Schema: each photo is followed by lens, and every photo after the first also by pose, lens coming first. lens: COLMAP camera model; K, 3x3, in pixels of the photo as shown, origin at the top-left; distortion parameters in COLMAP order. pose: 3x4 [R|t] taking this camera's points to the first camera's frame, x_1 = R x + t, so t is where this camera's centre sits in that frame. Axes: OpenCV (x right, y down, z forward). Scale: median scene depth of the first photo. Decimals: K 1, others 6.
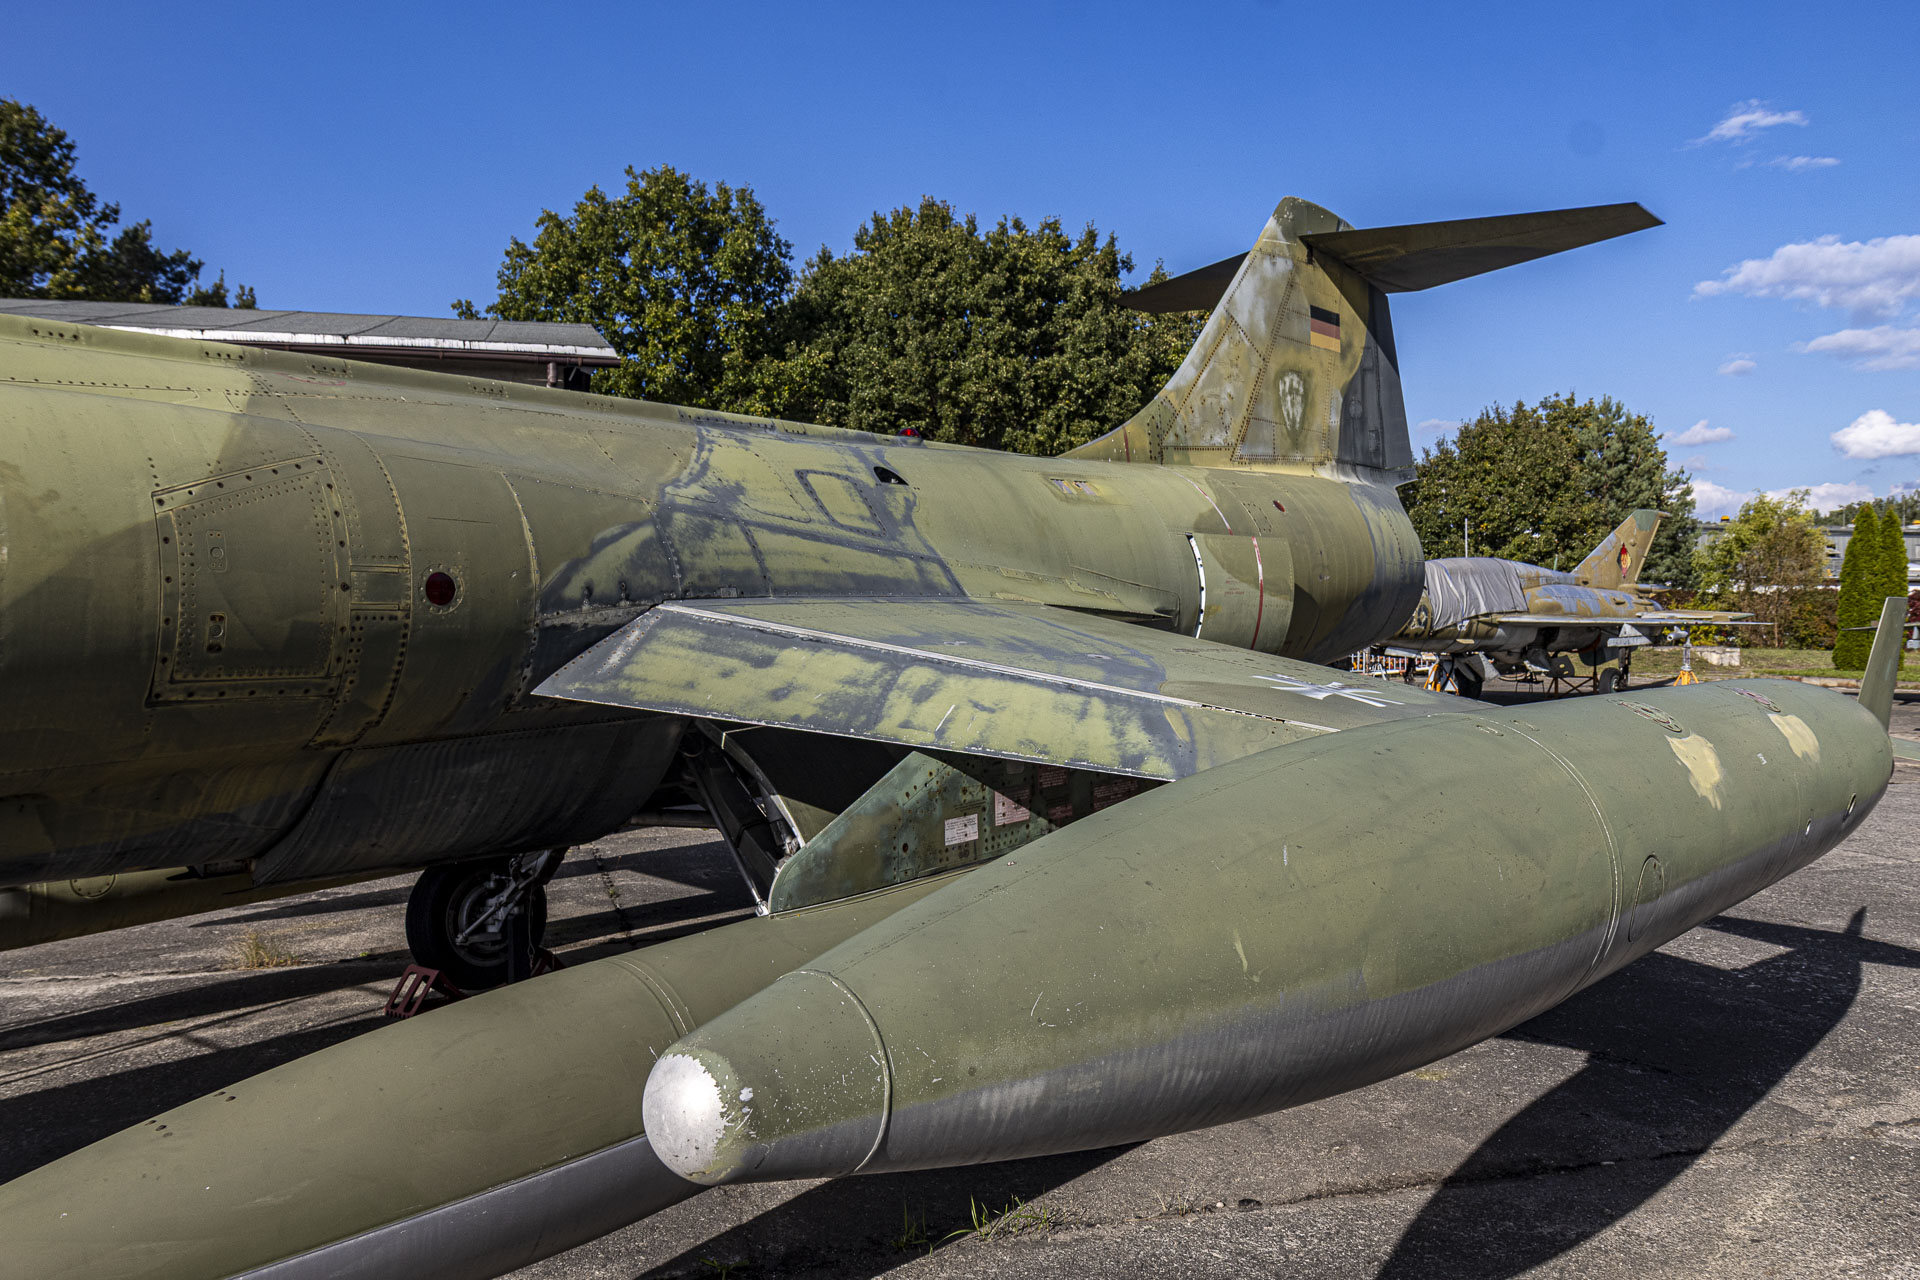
lens RADIAL K [[1488.8, 0, 949.0], [0, 1488.8, 640.5], [0, 0, 1]] dist [-0.000516, 0.004541]
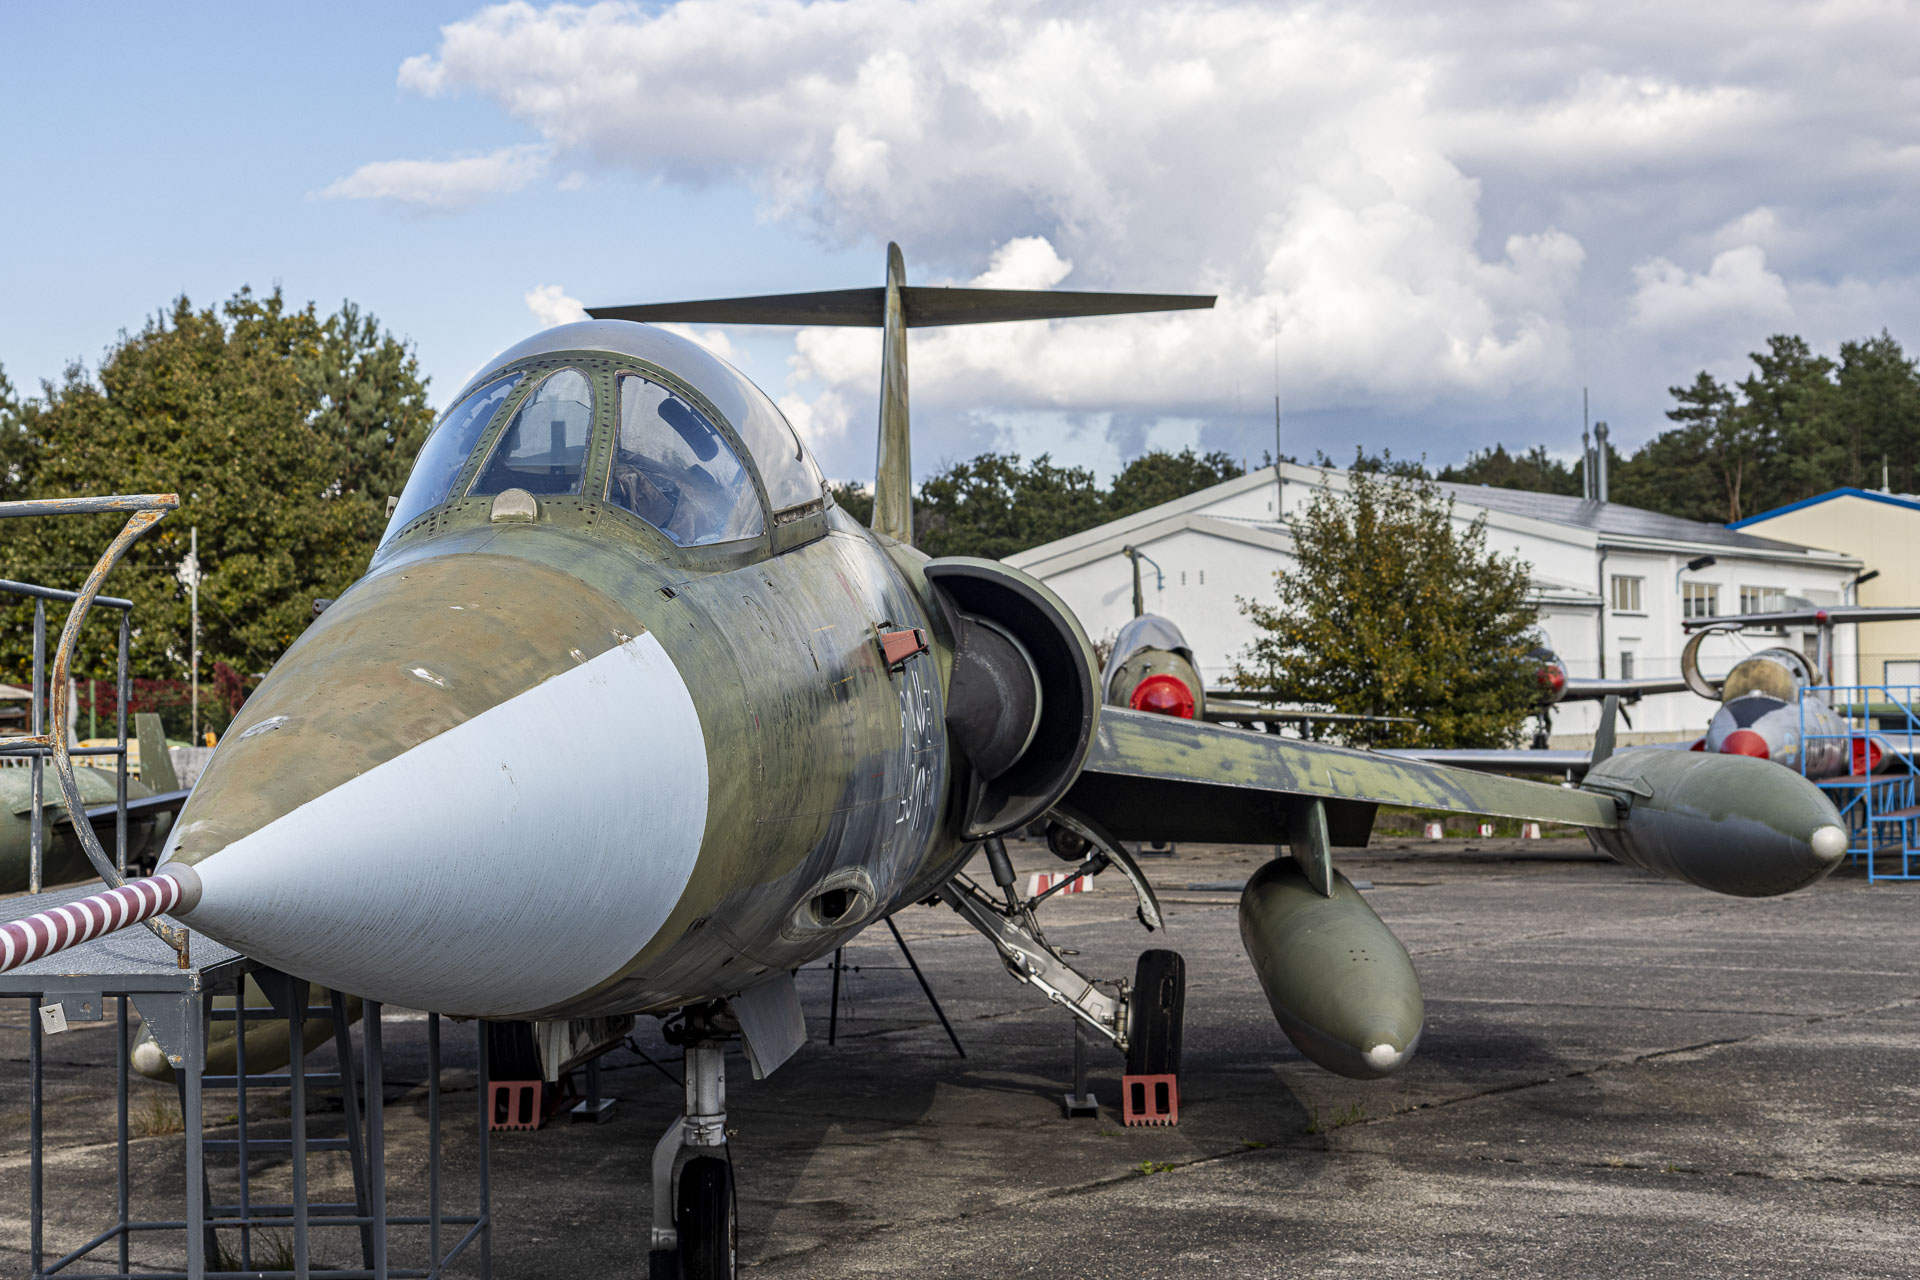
lens RADIAL K [[3368.1, 0, 942.2], [0, 3368.1, 609.7], [0, 0, 1]] dist [-0.003450, 0.000000]
pose [[0.782558, 0.014924, 0.622398, -1.013479], [0.013532, 0.999069, -0.040971, 0.006228], [-0.622430, 0.040484, 0.781627, -0.597799]]
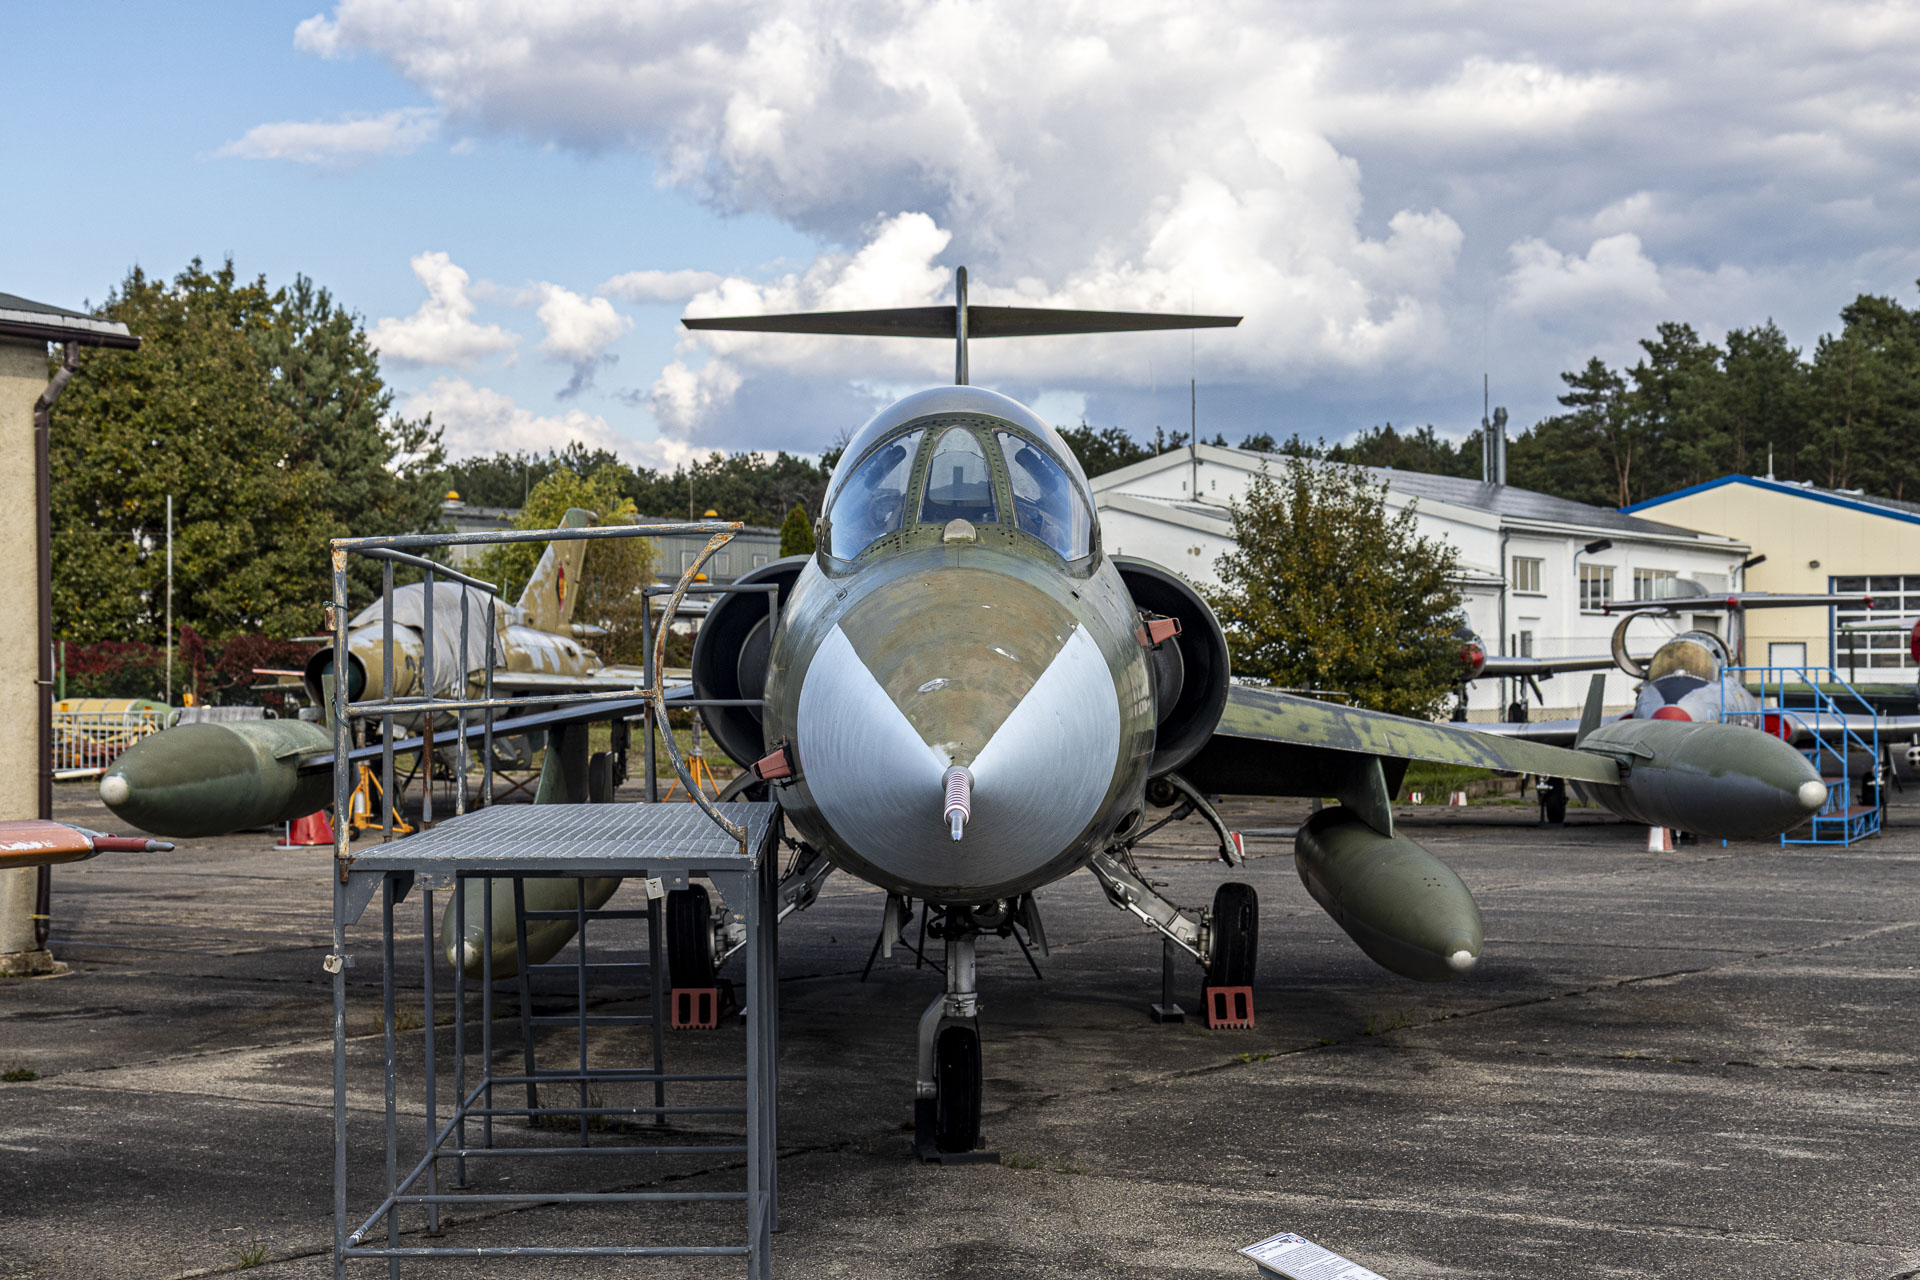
lens RADIAL K [[3355.6, 0, 955.9], [0, 3355.6, 634.9], [0, 0, 1]] dist [-0.004764, 0.000000]
pose [[0.758078, 0.013909, 0.652016, -1.273460], [0.002647, 0.999699, -0.024404, 0.009032], [-0.652159, 0.020226, 0.757812, -0.731947]]
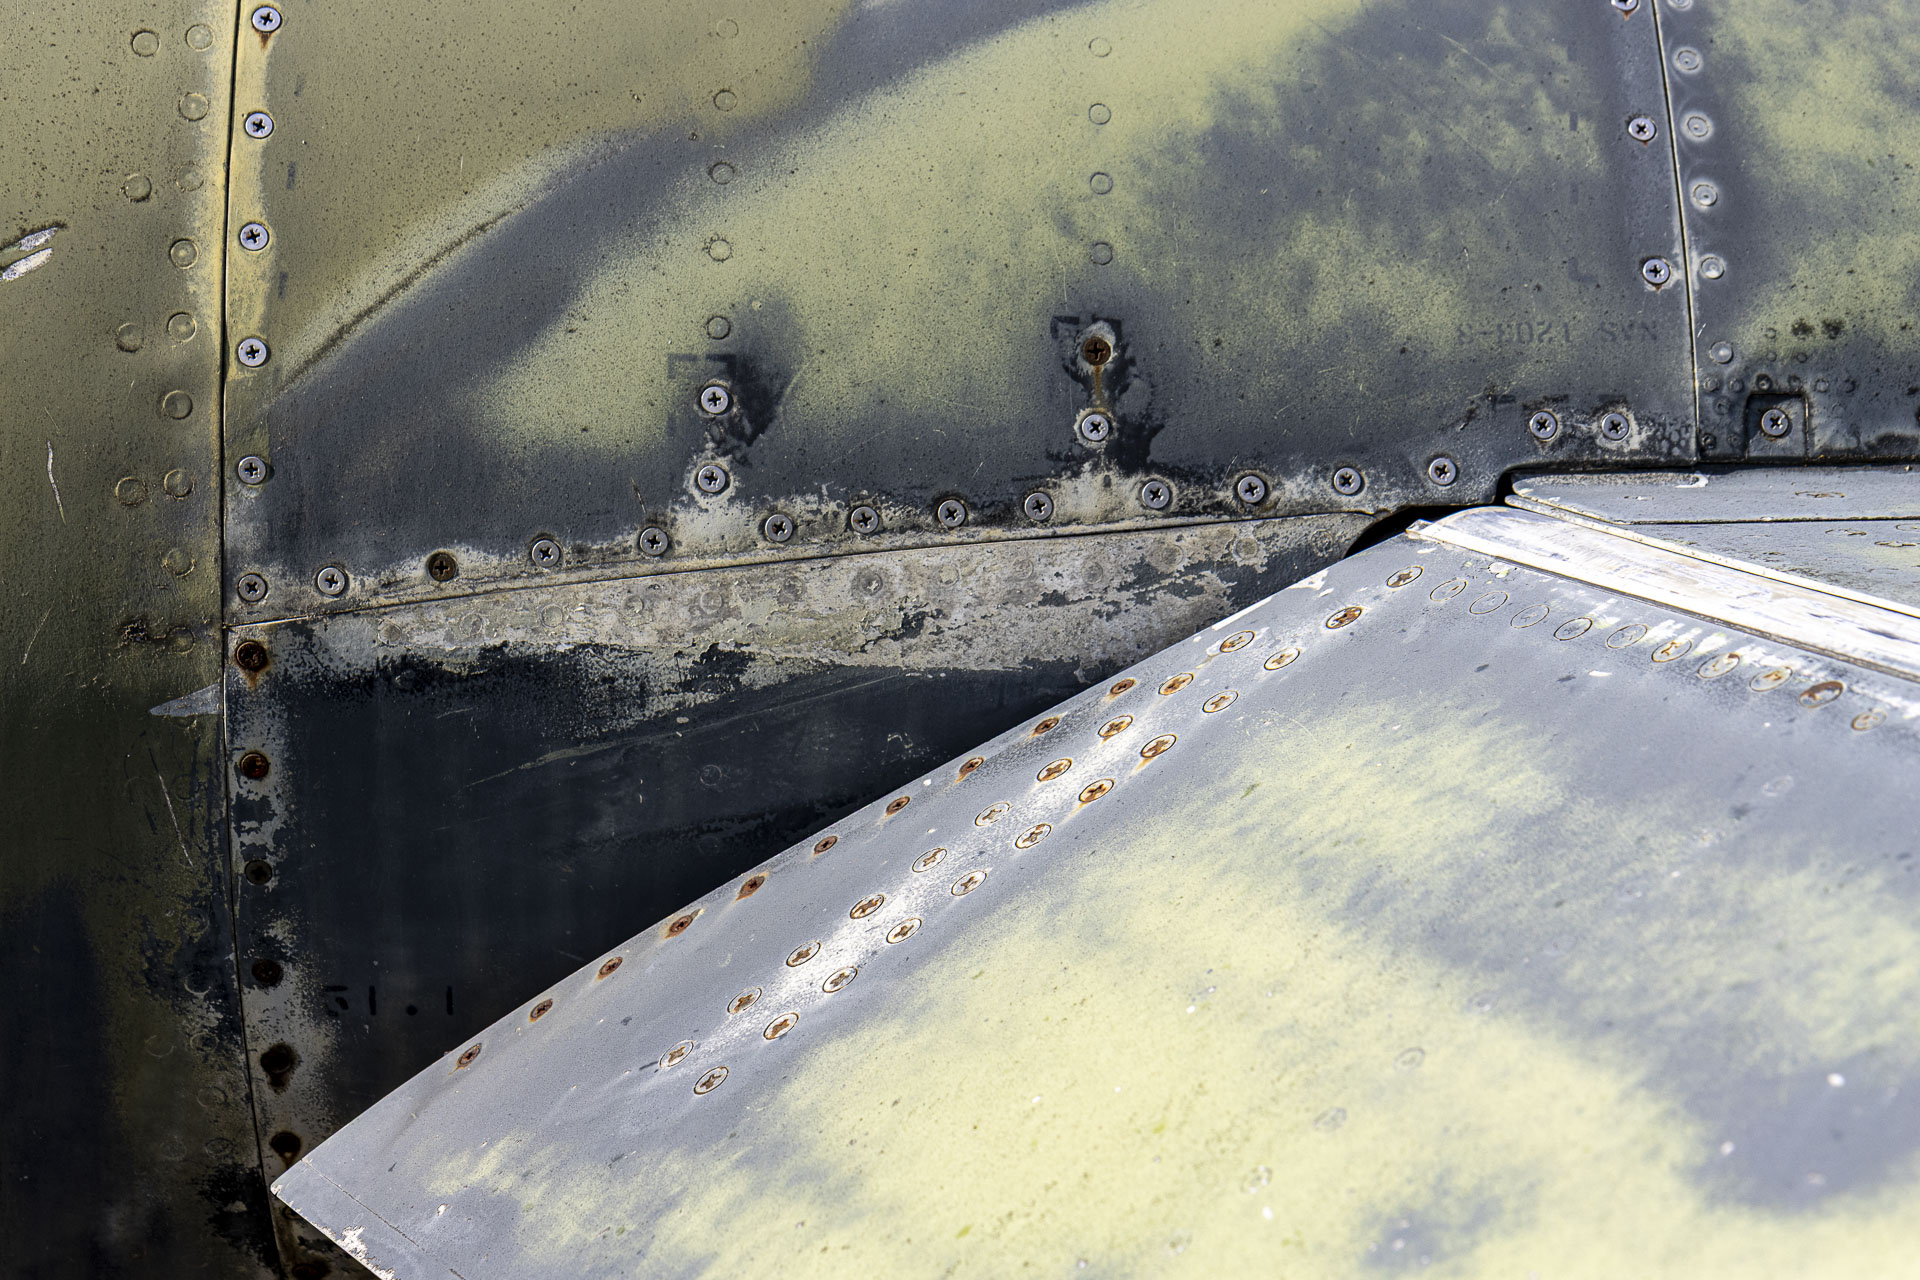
lens RADIAL K [[4005.1, 0, 963.0], [0, 4005.1, 633.7], [0, 0, 1]] dist [-0.049214, 0.000000]
pose [[0.669592, 0.011686, -0.742637, 0.017710], [-0.028109, 0.999559, -0.009616, -0.011995], [0.742197, 0.027313, 0.669625, 0.907425]]
